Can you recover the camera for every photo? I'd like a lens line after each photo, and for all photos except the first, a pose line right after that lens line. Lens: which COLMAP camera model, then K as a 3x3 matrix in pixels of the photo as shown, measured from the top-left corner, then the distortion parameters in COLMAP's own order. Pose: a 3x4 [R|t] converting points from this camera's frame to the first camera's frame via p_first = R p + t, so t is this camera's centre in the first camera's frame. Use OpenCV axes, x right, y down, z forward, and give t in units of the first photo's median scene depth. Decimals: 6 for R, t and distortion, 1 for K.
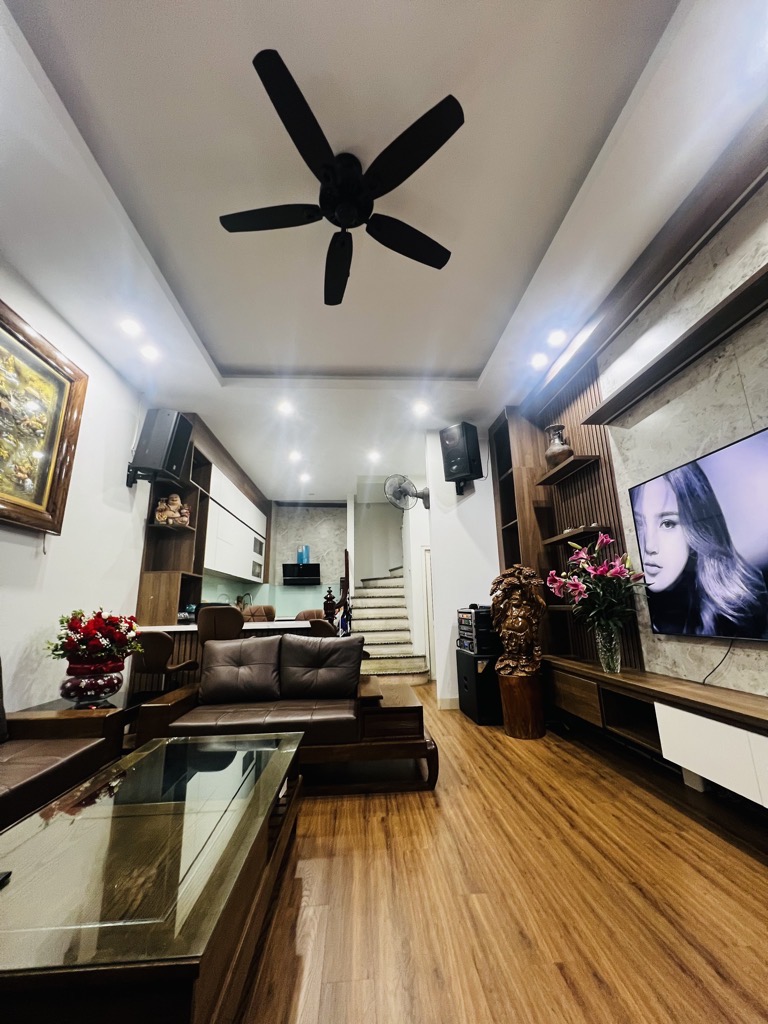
lens RADIAL K [[410.1, 0, 386.3], [0, 410.1, 509.4], [0, 0, 1]] dist [-0.001686, 0.000110]
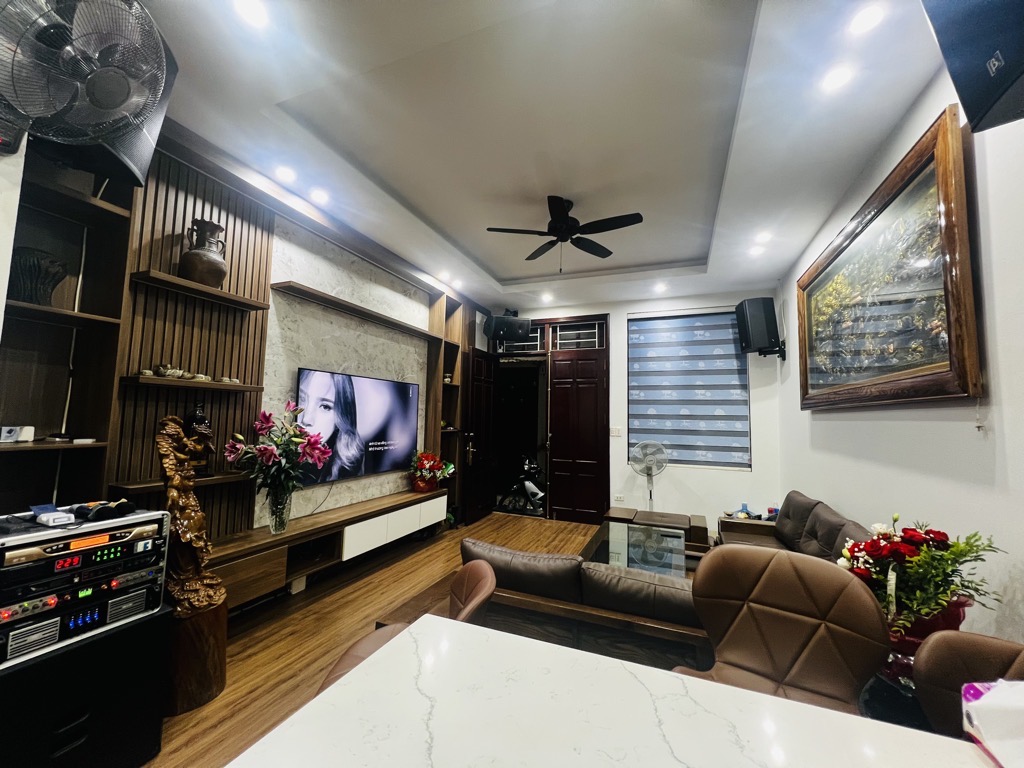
lens RADIAL K [[410.1, 0, 507.9], [0, 410.1, 384.4], [0, 0, 1]] dist [-0.001686, 0.000110]
pose [[-0.897556, 0.038675, 0.439201, -0.517137], [-0.105648, 0.948259, -0.299405, 0.323539], [-0.428056, -0.315133, -0.847030, 1.976893]]
